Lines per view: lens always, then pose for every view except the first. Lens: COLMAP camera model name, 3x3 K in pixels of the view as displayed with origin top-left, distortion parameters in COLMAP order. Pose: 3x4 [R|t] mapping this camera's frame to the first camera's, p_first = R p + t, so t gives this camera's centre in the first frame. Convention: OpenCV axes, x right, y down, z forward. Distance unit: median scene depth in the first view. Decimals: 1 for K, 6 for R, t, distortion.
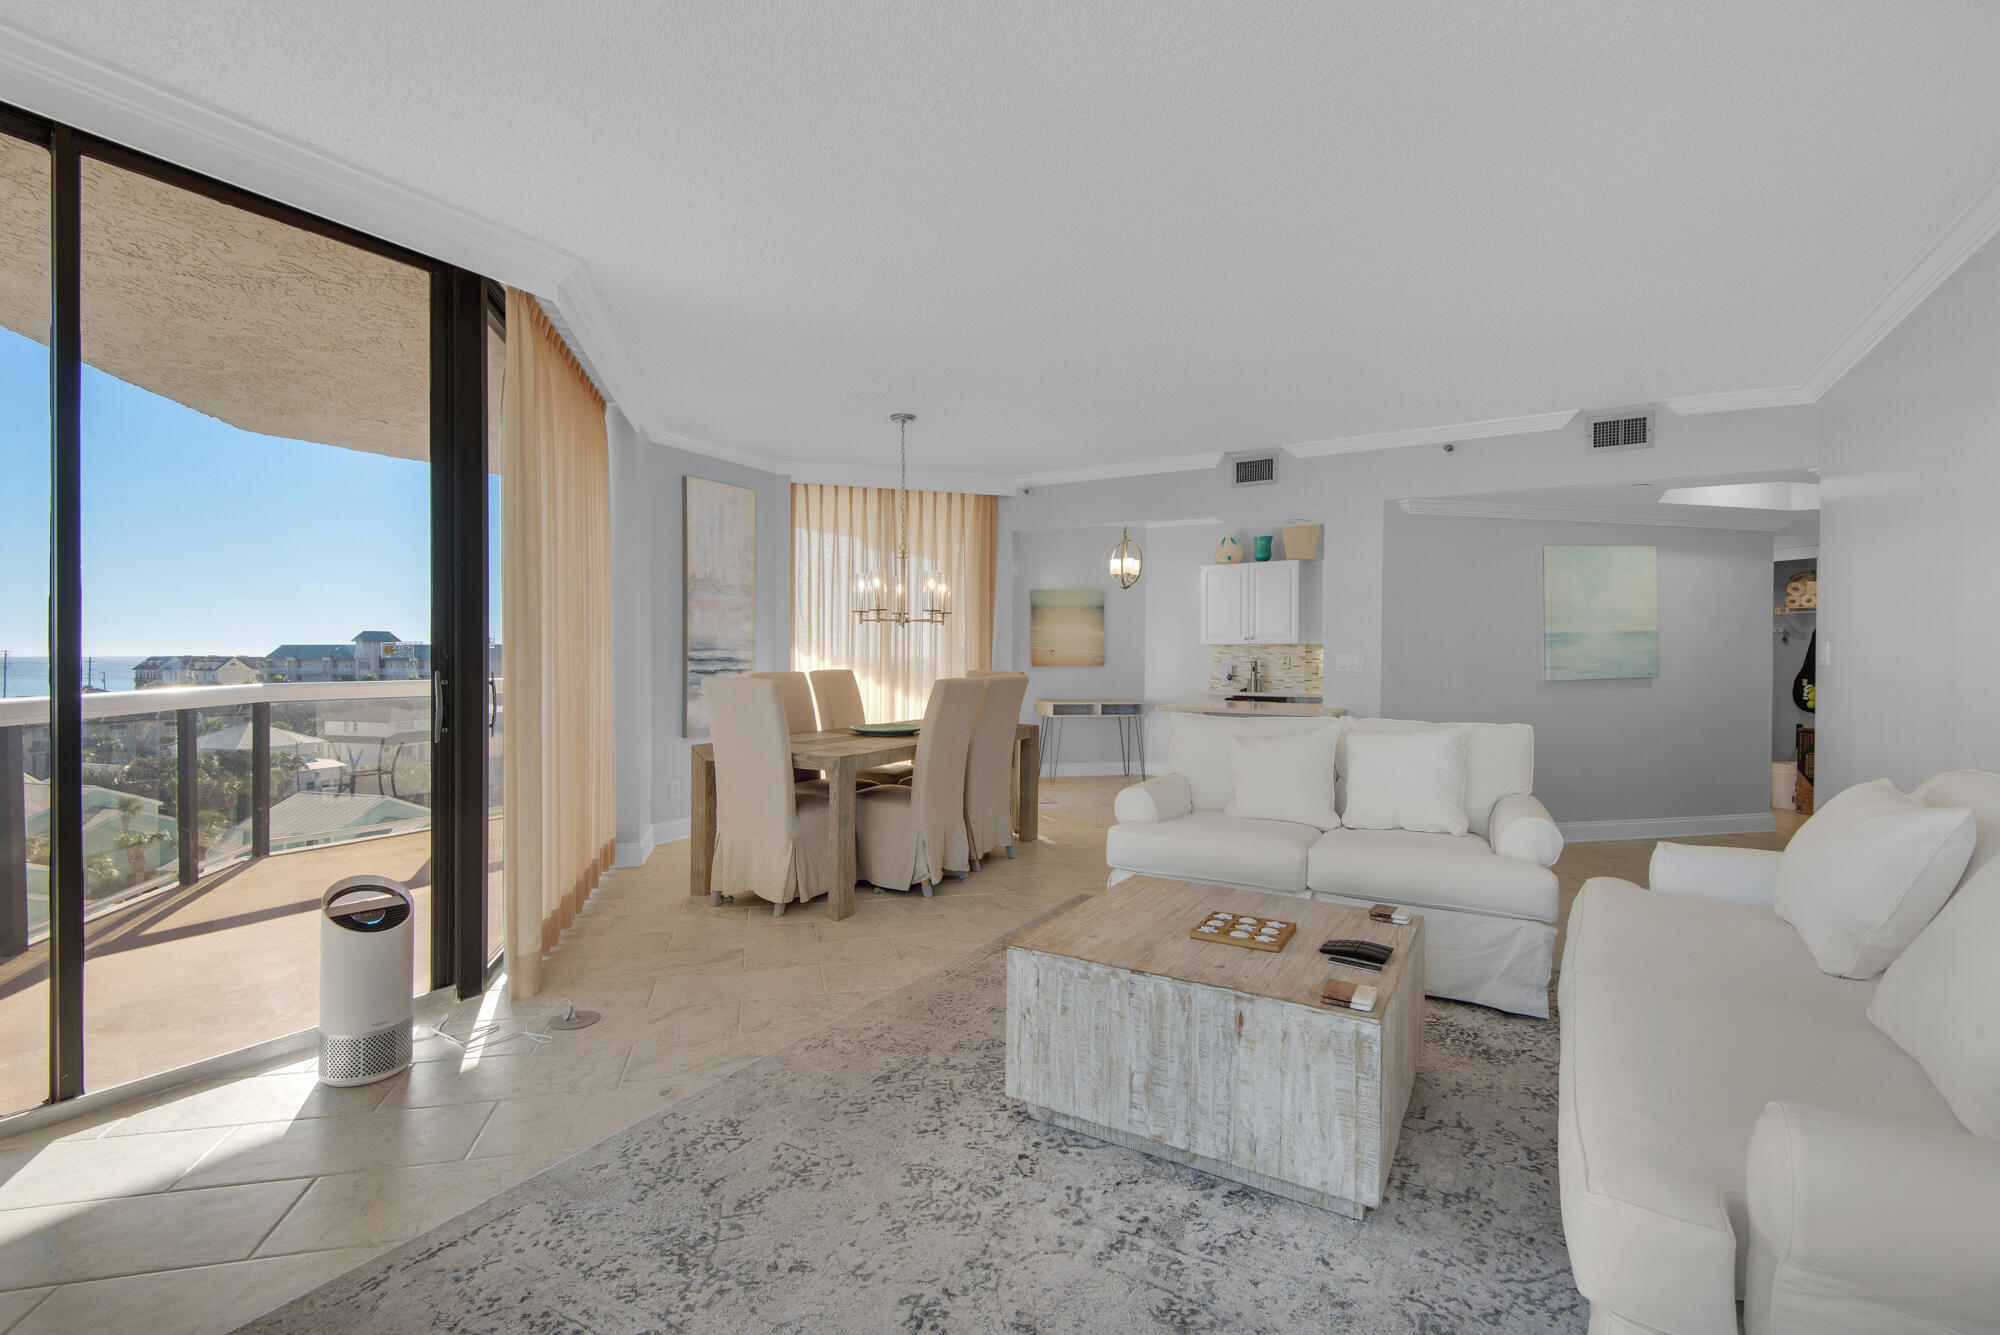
lens RADIAL K [[906.5, 0, 995.5], [0, 906.5, 655.0], [0, 0, 1]] dist [0.010797, -0.006102]
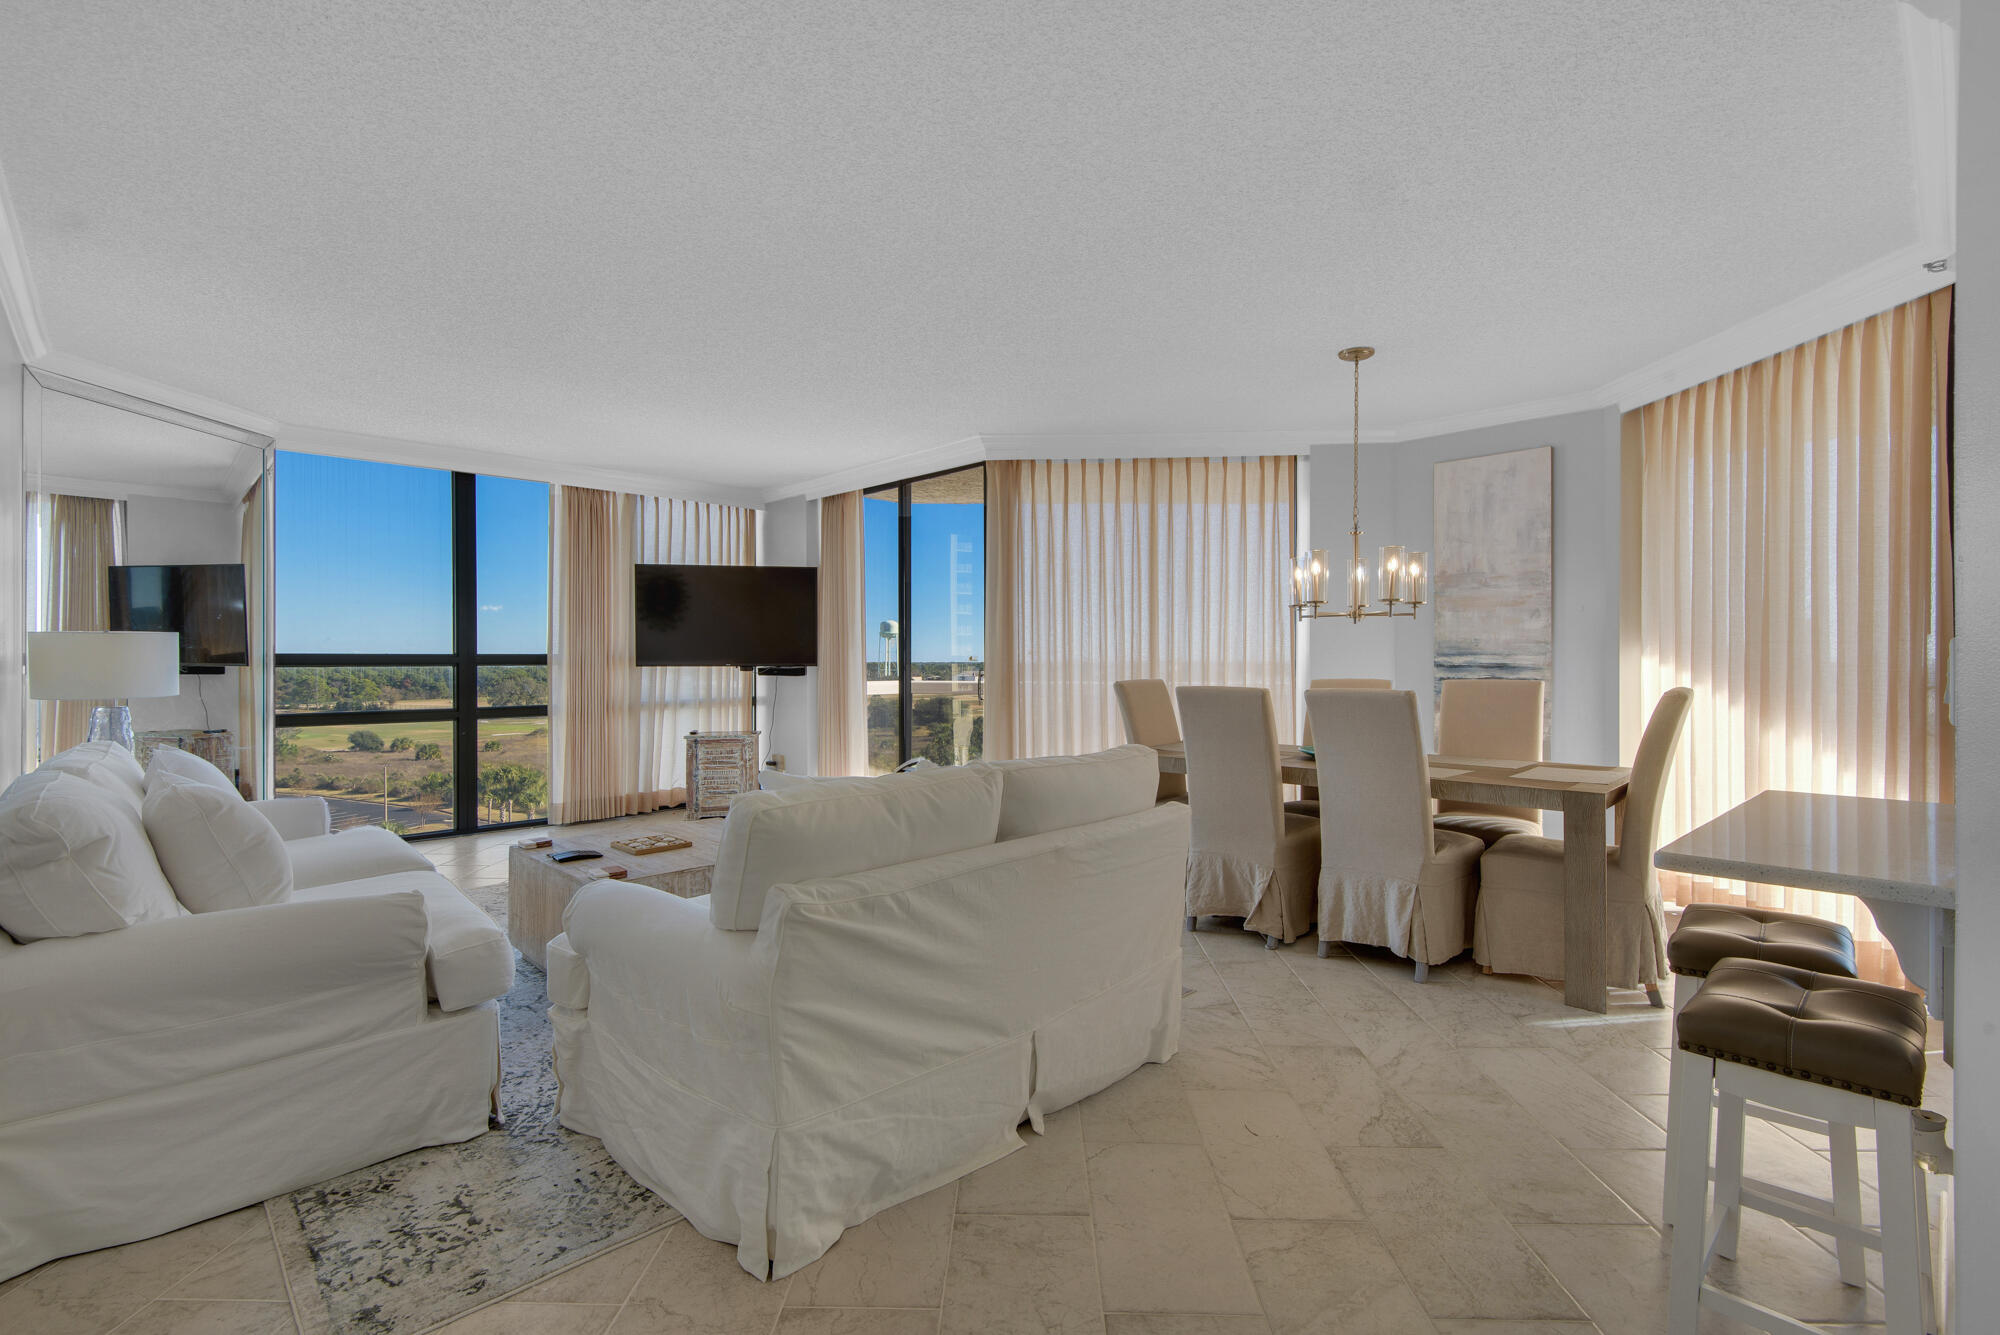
lens RADIAL K [[906.5, 0, 989.0], [0, 906.5, 661.6], [0, 0, 1]] dist [0.010797, -0.006102]
pose [[-0.275320, -0.005349, -0.961338, 0.636877], [-0.001314, 0.999986, -0.005188, 0.005798], [0.961352, -0.000165, -0.275323, 0.797149]]
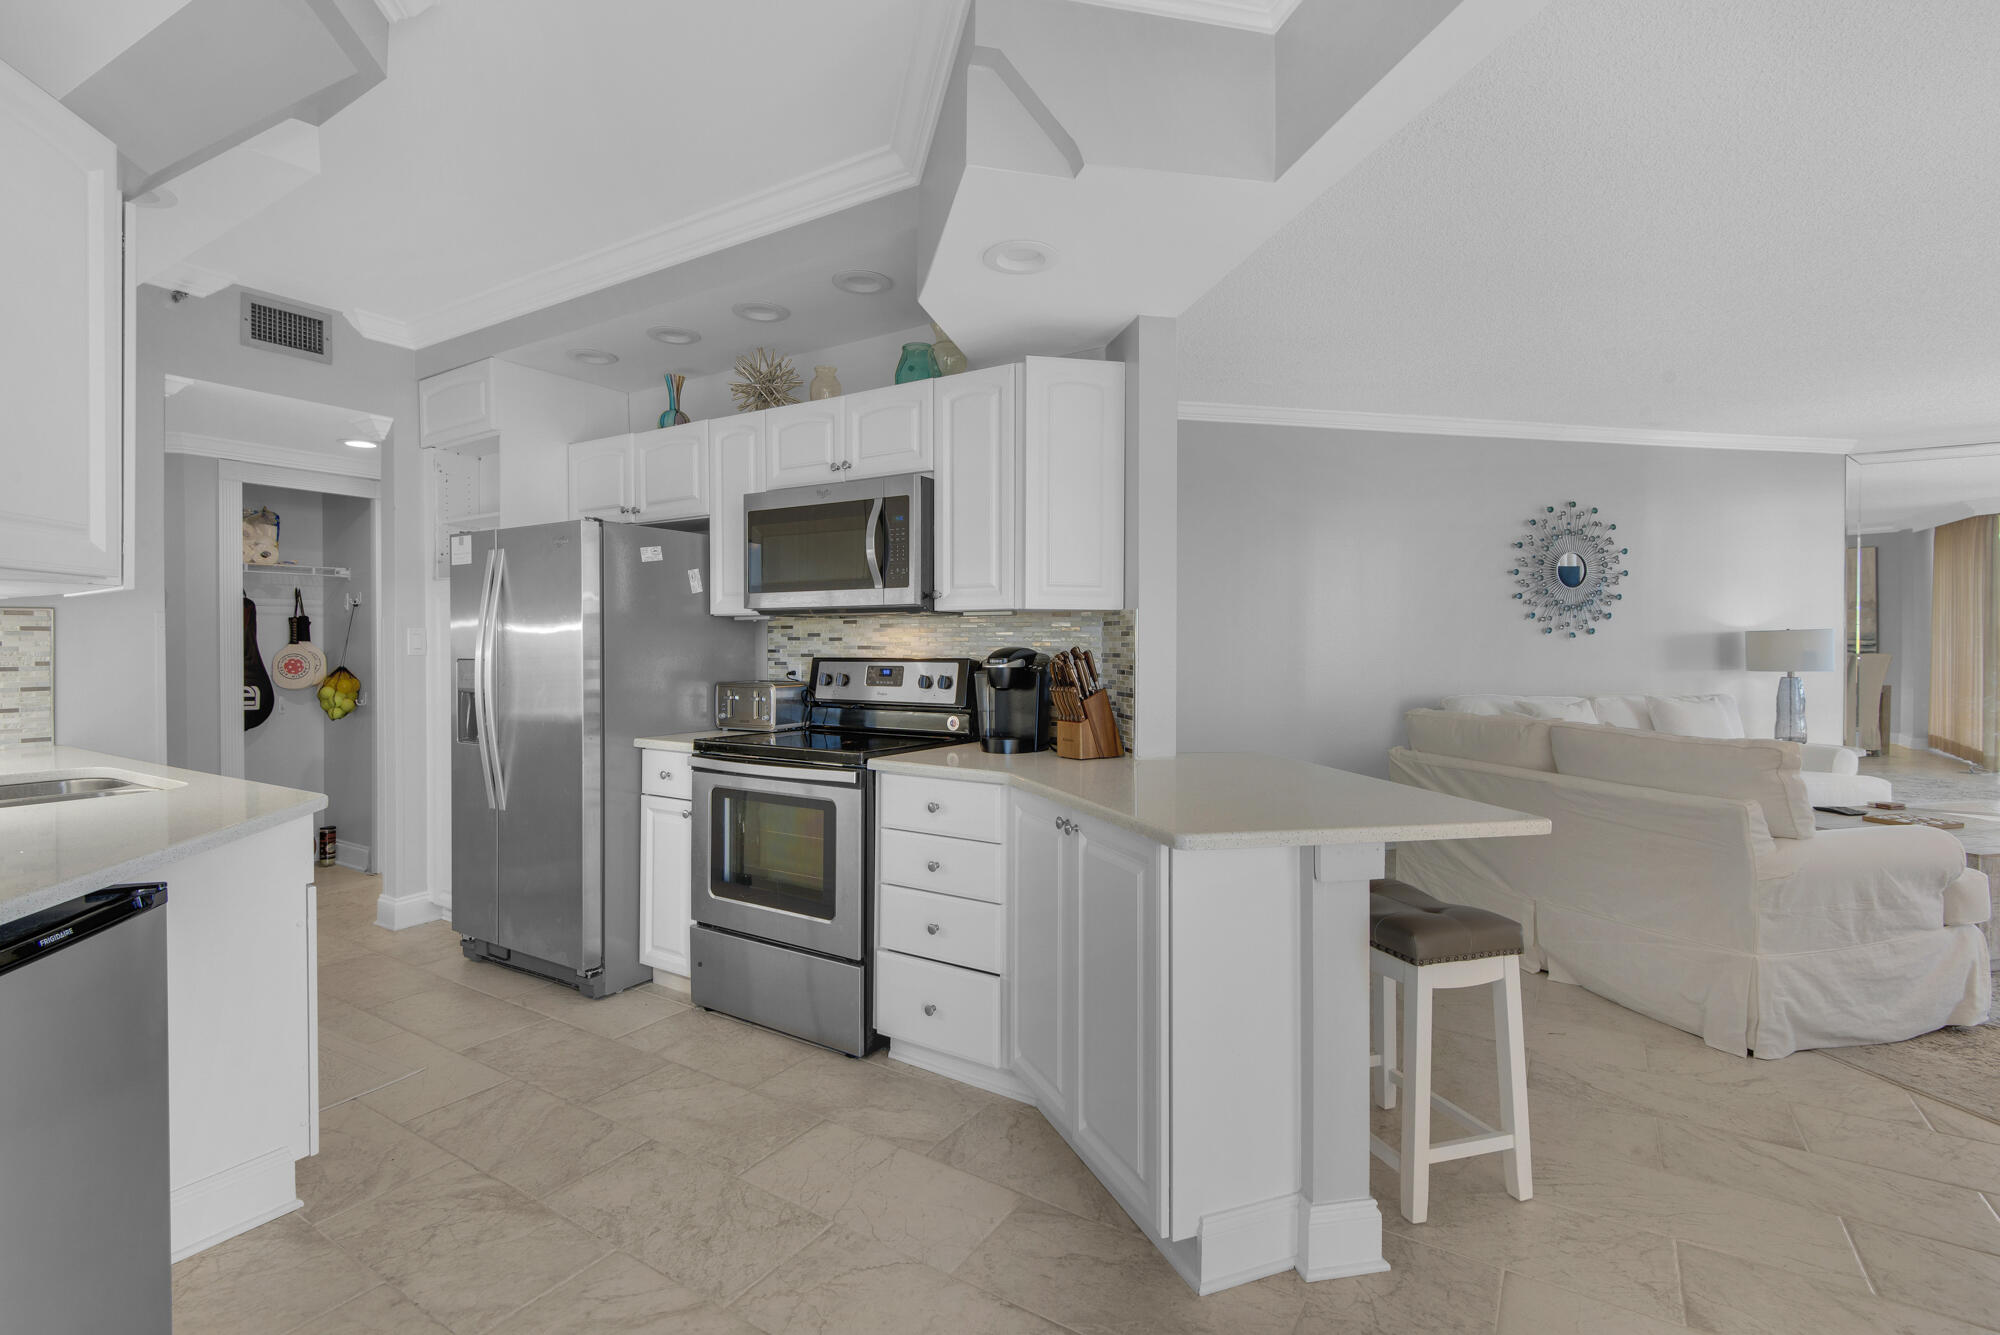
lens RADIAL K [[906.5, 0, 1001.8], [0, 906.5, 656.7], [0, 0, 1]] dist [0.010797, -0.006102]
pose [[-0.688165, -0.014990, 0.725399, 0.091023], [-0.004534, 0.999856, 0.016361, 0.000057], [-0.725540, 0.007970, -0.688134, 1.335571]]
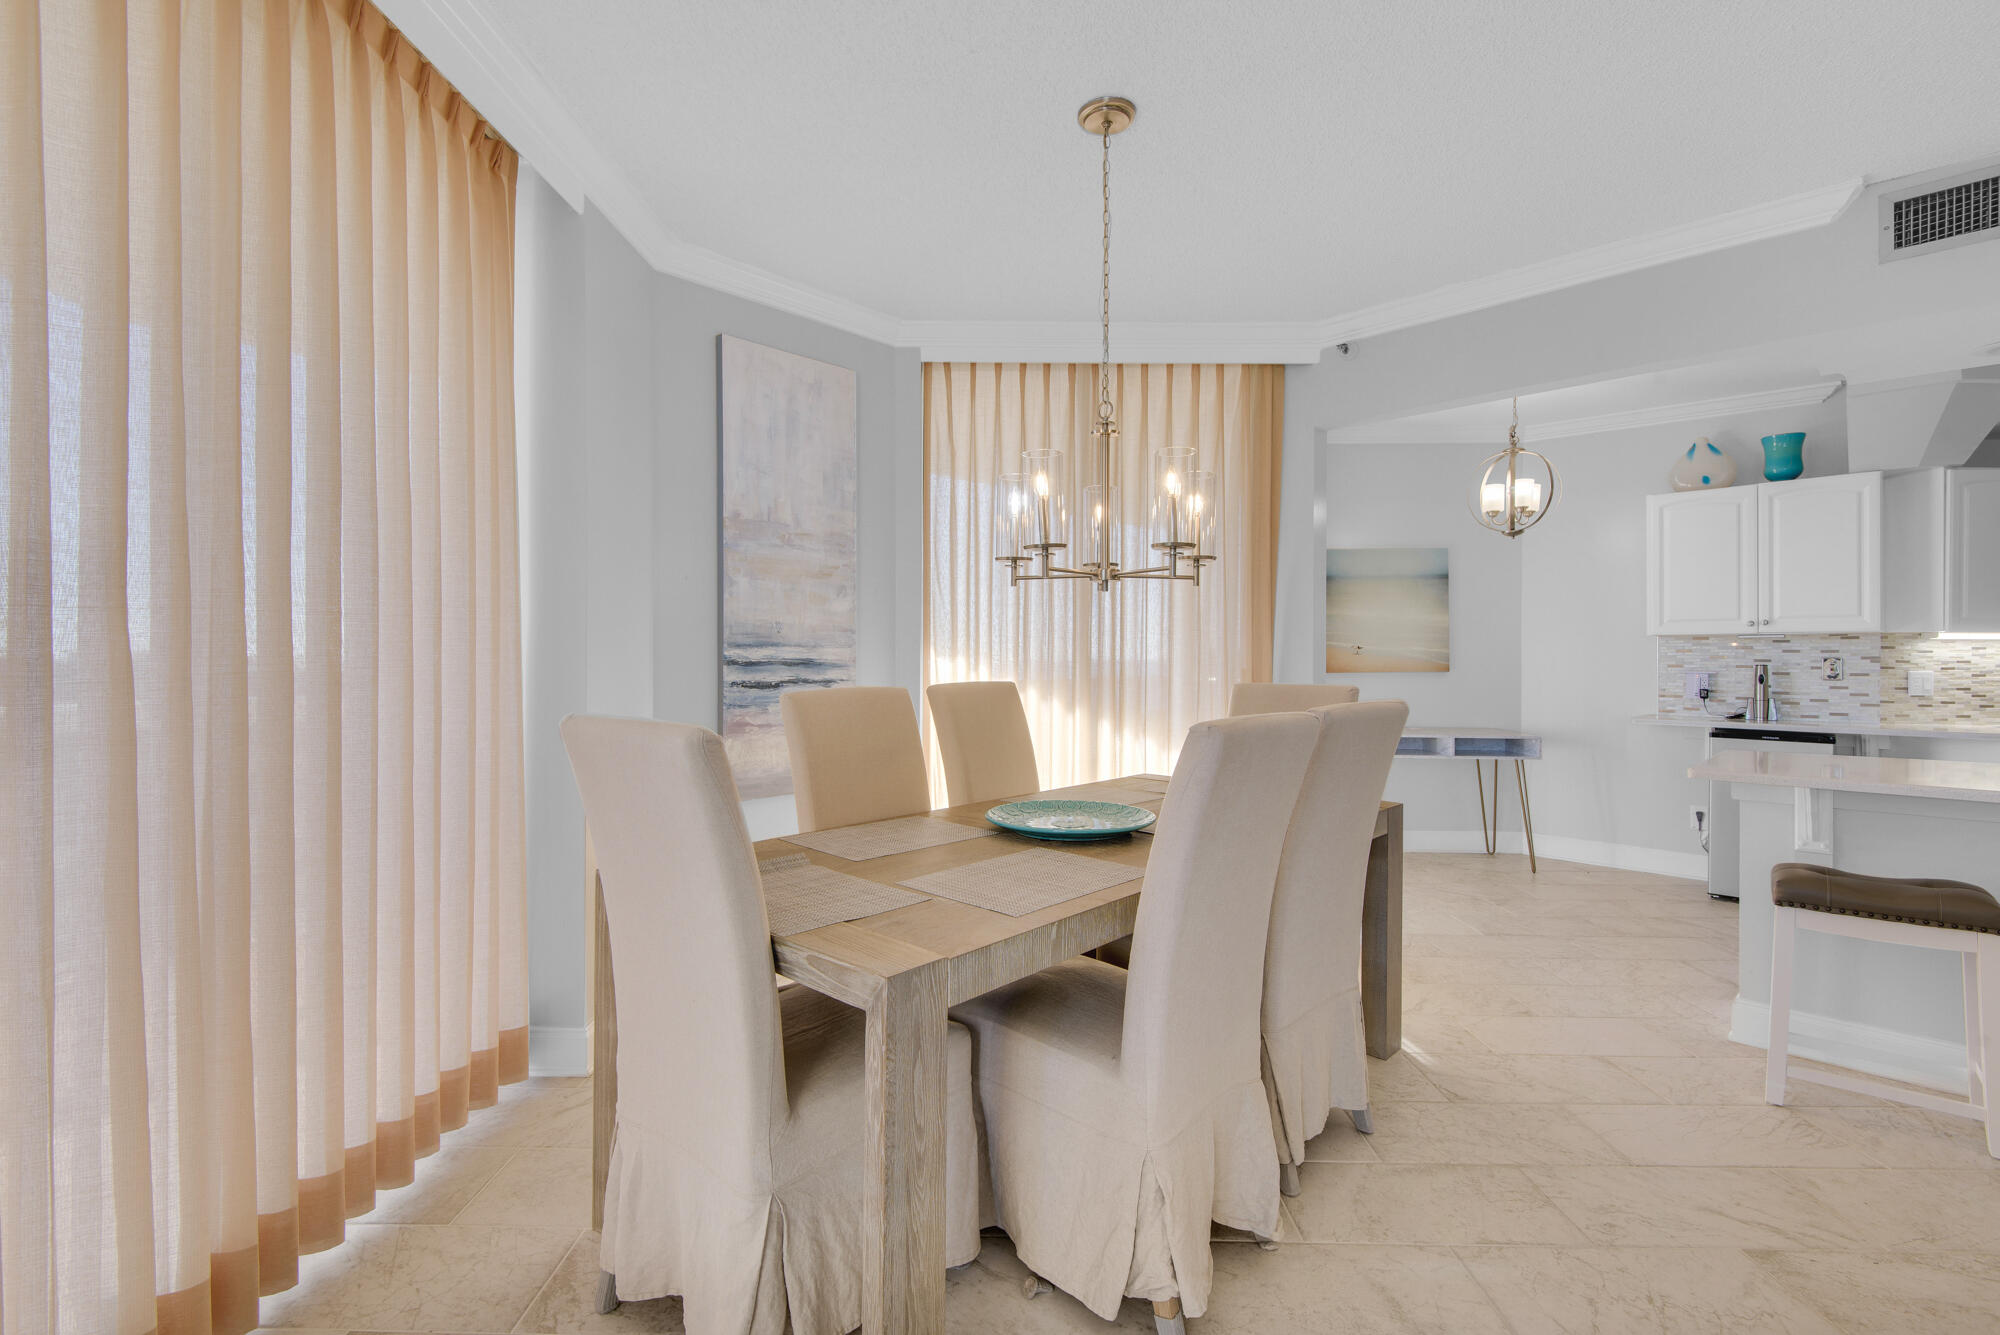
lens RADIAL K [[906.5, 0, 978.8], [0, 906.5, 657.1], [0, 0, 1]] dist [0.010797, -0.006102]
pose [[0.966367, -0.000729, -0.257165, -0.042054], [0.001234, 0.999998, 0.001802, 0.000537], [0.257163, -0.002059, 0.966366, 0.484642]]
